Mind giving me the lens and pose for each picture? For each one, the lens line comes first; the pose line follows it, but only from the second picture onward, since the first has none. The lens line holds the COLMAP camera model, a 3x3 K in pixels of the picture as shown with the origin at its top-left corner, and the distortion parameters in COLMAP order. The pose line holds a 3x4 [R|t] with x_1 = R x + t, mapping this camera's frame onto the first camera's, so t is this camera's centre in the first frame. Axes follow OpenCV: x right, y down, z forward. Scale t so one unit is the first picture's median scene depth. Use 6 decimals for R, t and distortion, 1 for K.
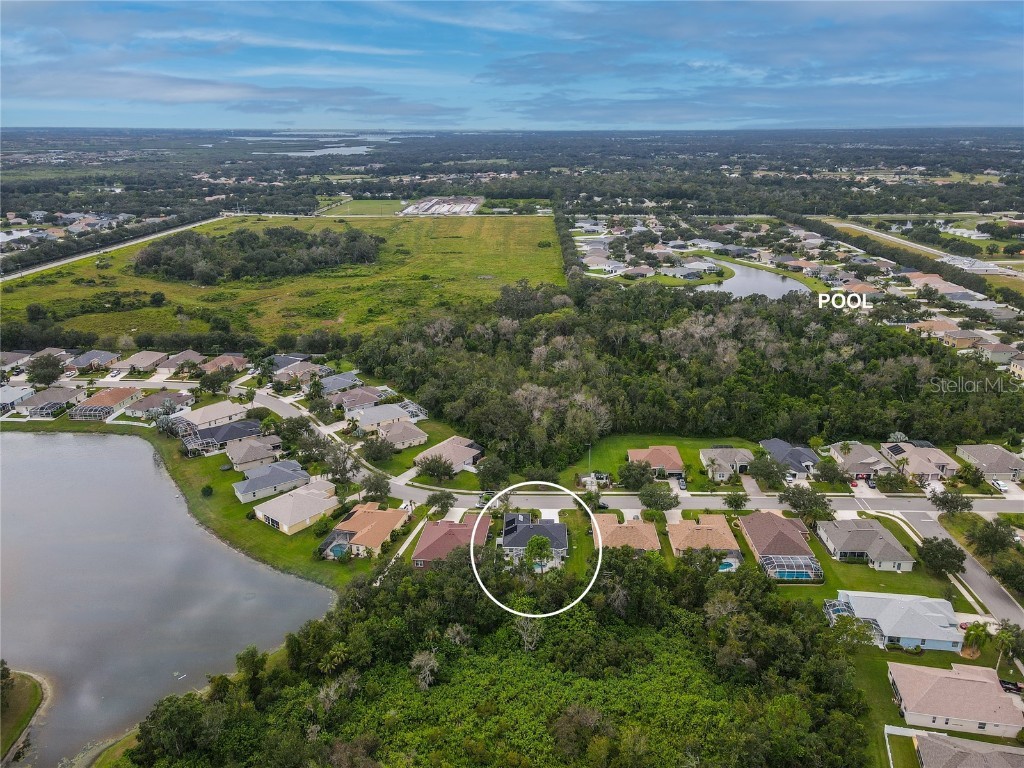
lens RADIAL K [[713.4, 0, 512.0], [0, 713.4, 384.0], [0, 0, 1]] dist [0.137670, -0.000057]
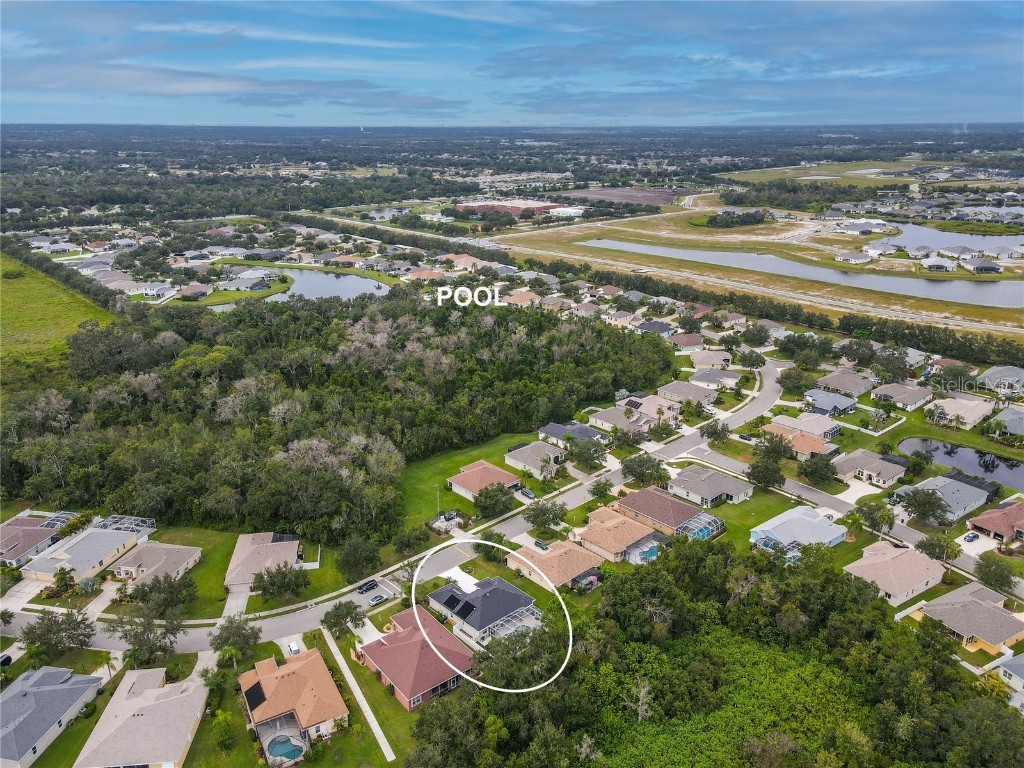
lens RADIAL K [[766.4, 0, 512.0], [0, 766.4, 384.0], [0, 0, 1]] dist [0.052180, 0.000974]
pose [[0.757065, -0.237846, 0.608508, -0.383177], [0.244040, 0.966913, 0.074316, -0.086106], [-0.606050, 0.092239, 0.790060, 0.213647]]
